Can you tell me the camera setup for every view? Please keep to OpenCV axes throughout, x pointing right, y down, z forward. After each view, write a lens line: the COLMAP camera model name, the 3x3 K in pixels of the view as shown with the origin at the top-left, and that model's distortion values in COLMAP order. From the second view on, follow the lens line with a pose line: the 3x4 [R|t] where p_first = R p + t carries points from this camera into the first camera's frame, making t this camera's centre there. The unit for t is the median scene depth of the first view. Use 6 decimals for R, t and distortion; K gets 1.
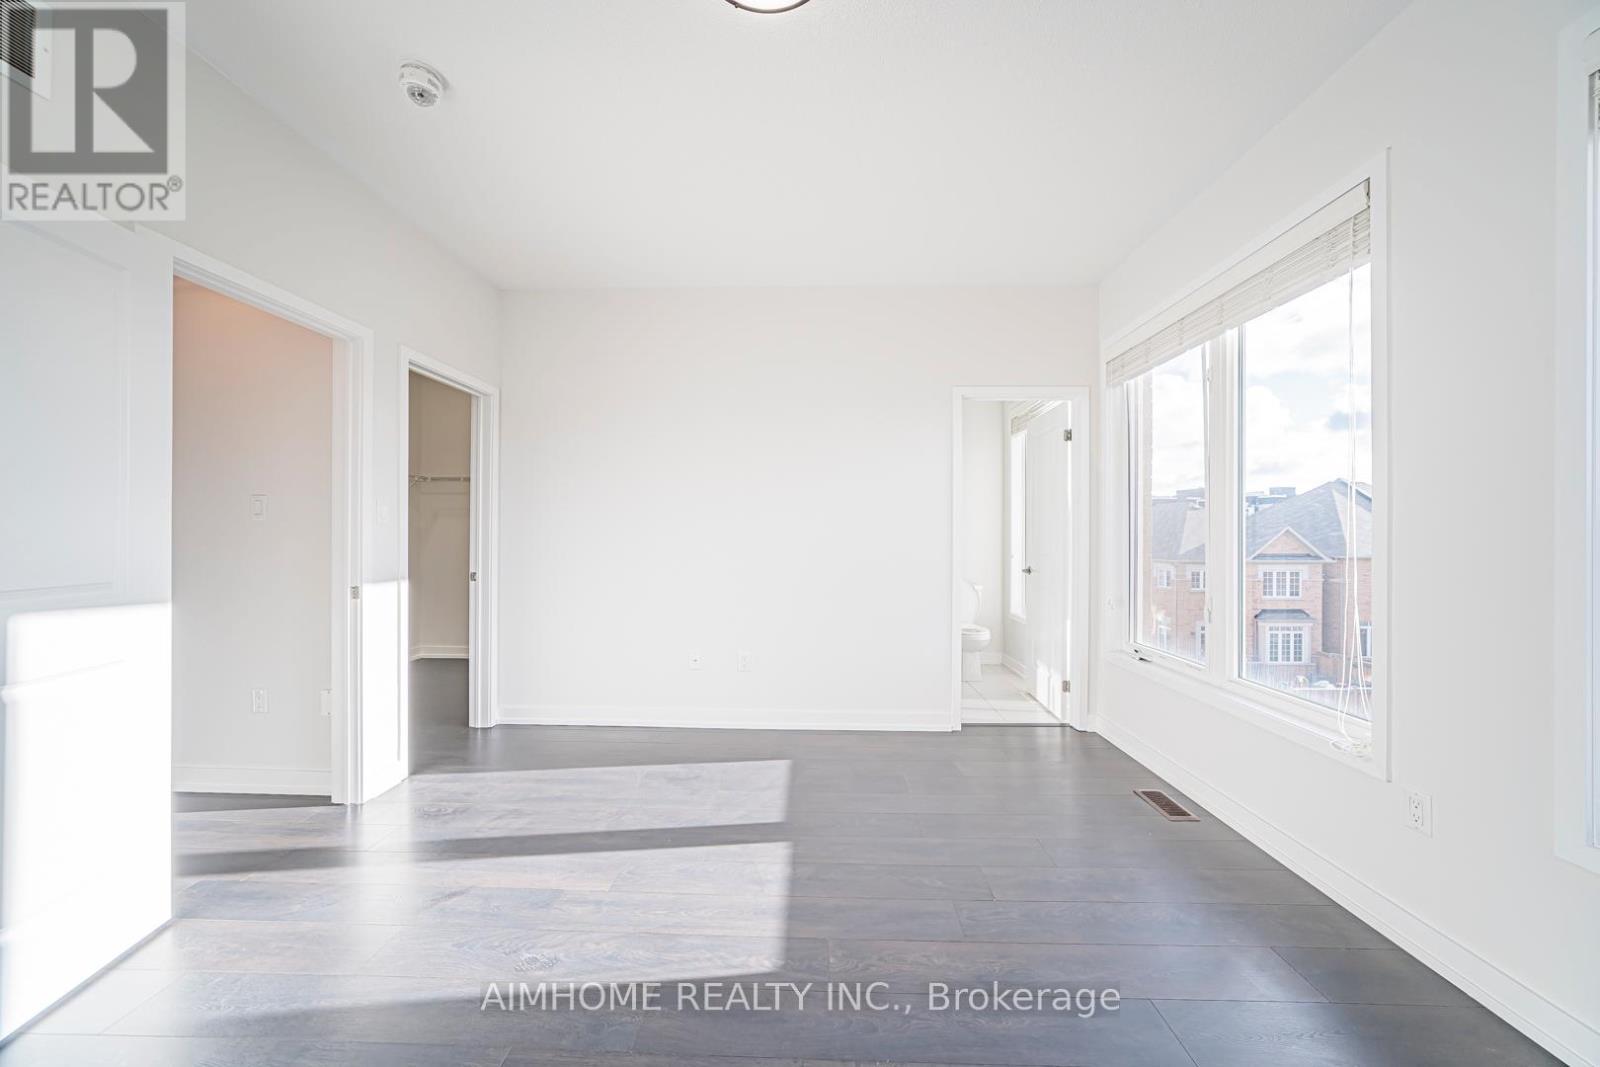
lens RADIAL K [[559.7, 0, 805.0], [0, 559.7, 534.2], [0, 0, 1]] dist [-0.013994, 0.003359]
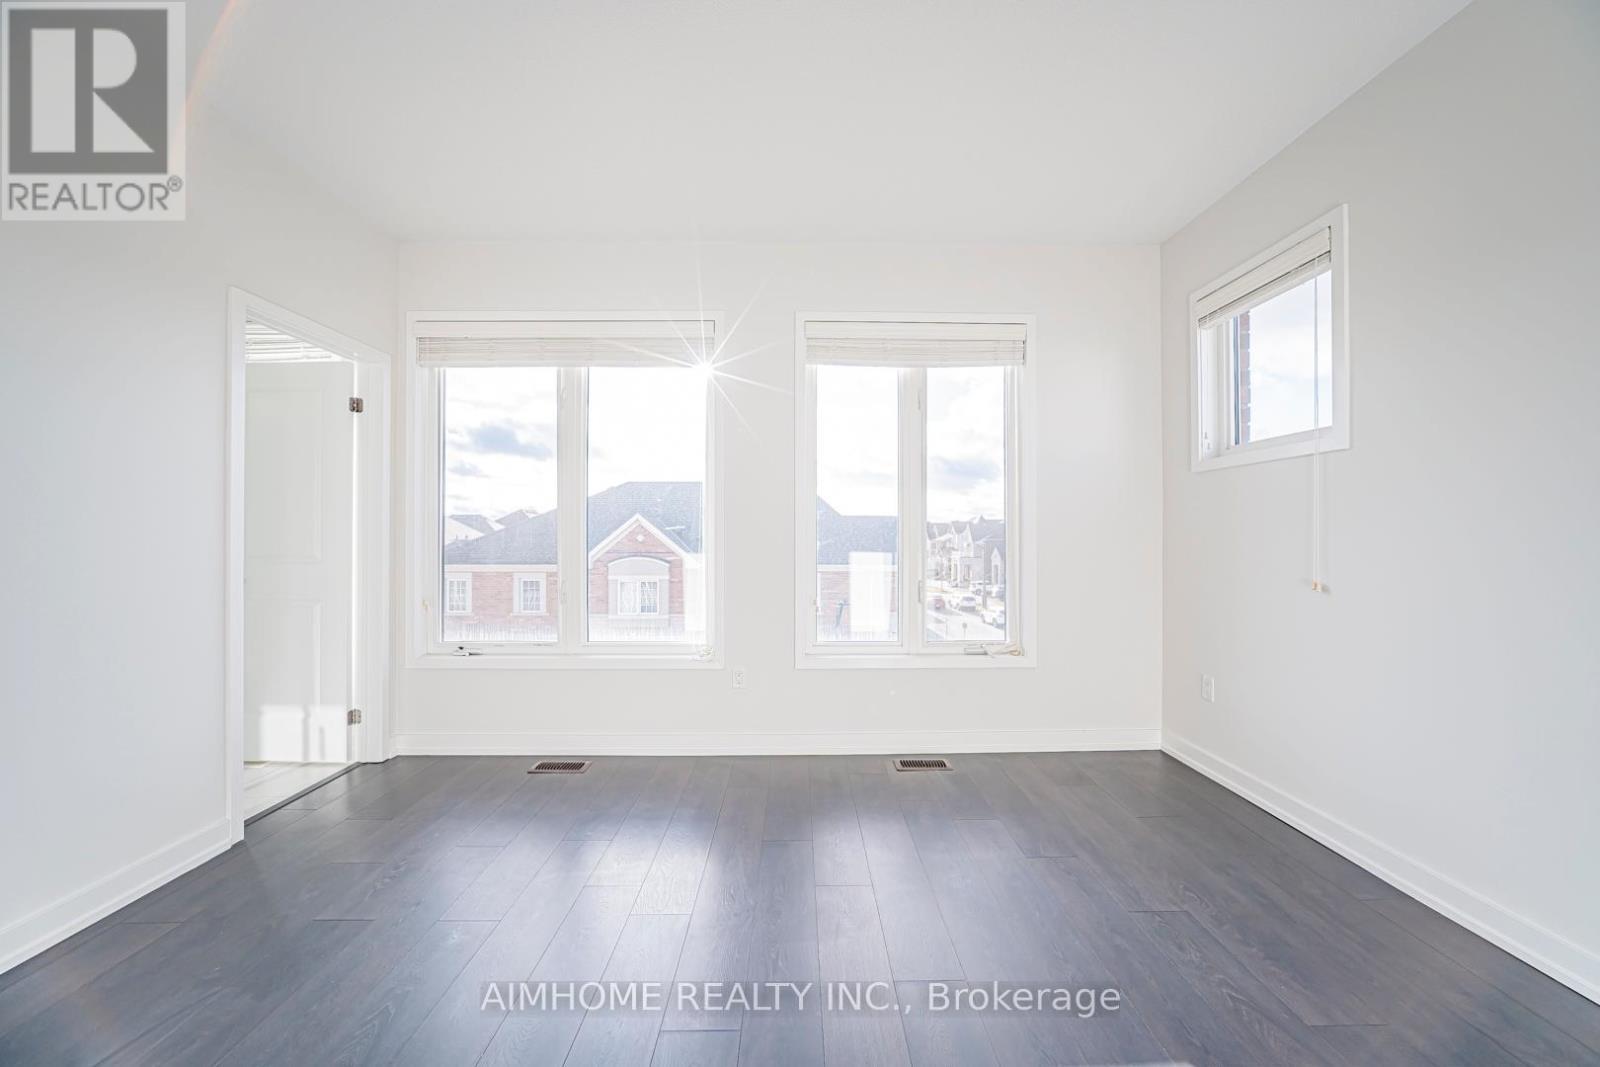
lens RADIAL K [[559.7, 0, 800.0], [0, 559.7, 542.3], [0, 0, 1]] dist [-0.013994, 0.003359]
pose [[-0.017196, -0.001526, 0.999851, -0.479128], [-0.002781, 0.999995, 0.001478, 0.025366], [-0.999848, -0.002755, -0.017201, 0.517544]]
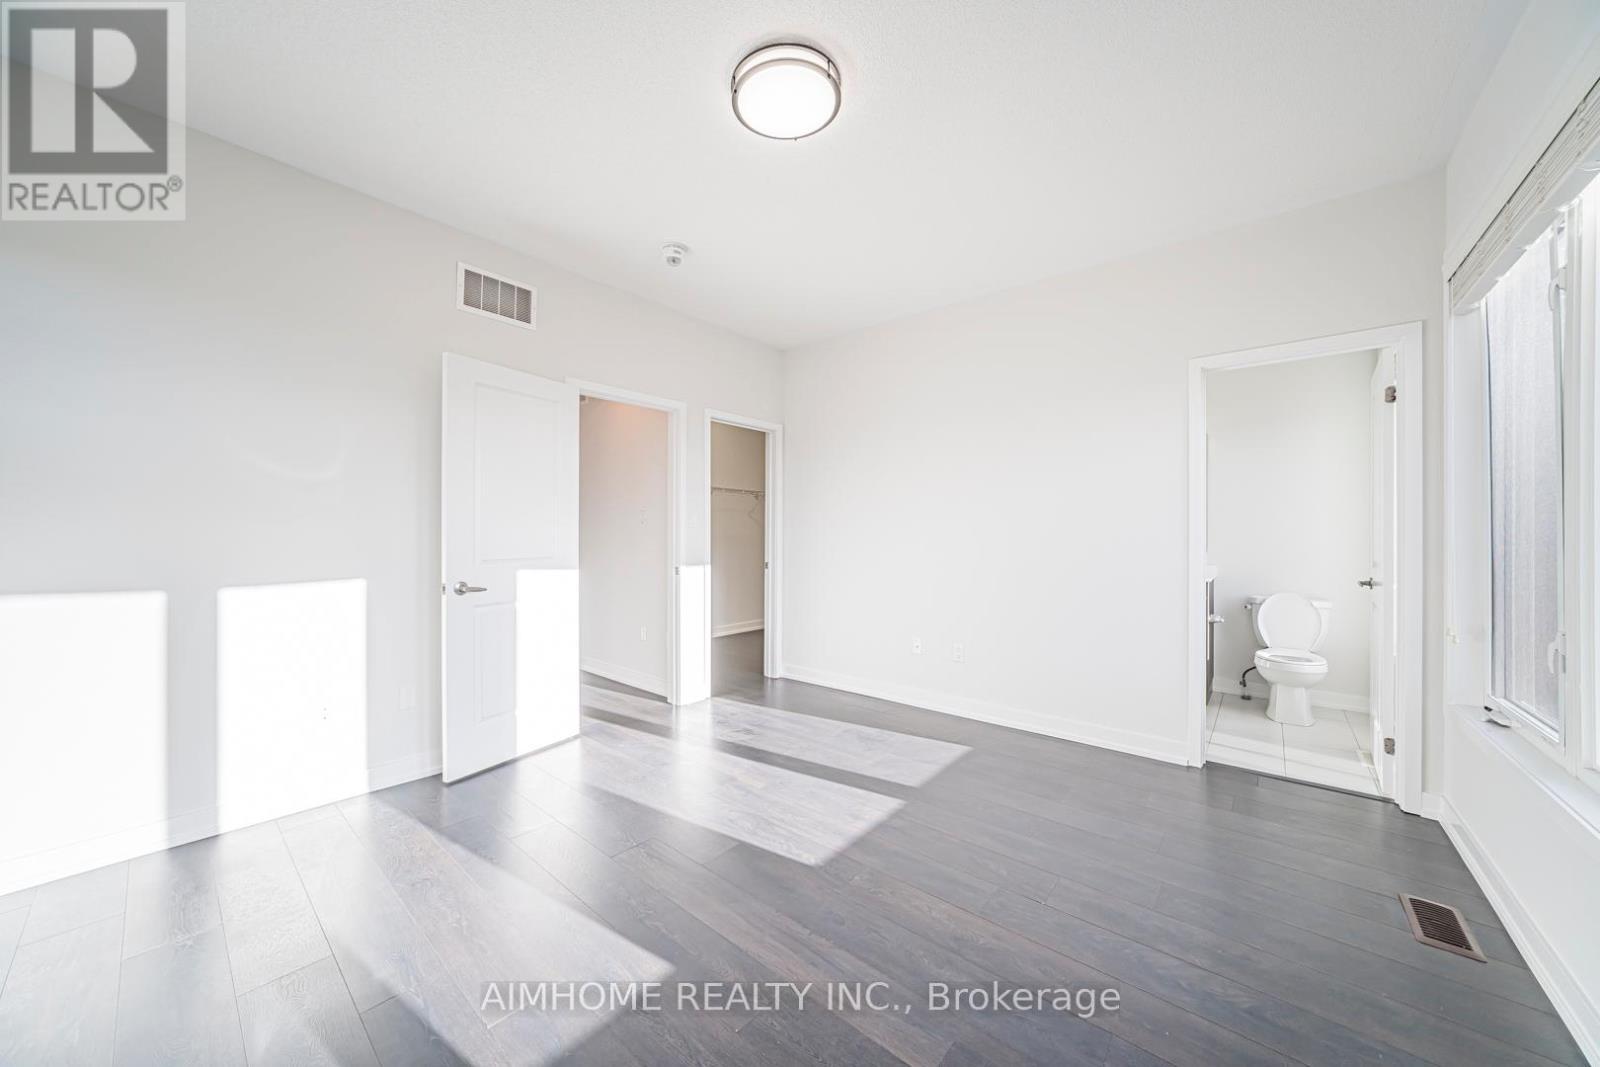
lens RADIAL K [[559.7, 0, 802.2], [0, 559.7, 533.0], [0, 0, 1]] dist [-0.013994, 0.003359]
pose [[0.786607, -0.002301, -0.617450, 0.439893], [0.001139, 0.999997, -0.002275, 0.000500], [0.617453, 0.001086, 0.786607, -0.031573]]
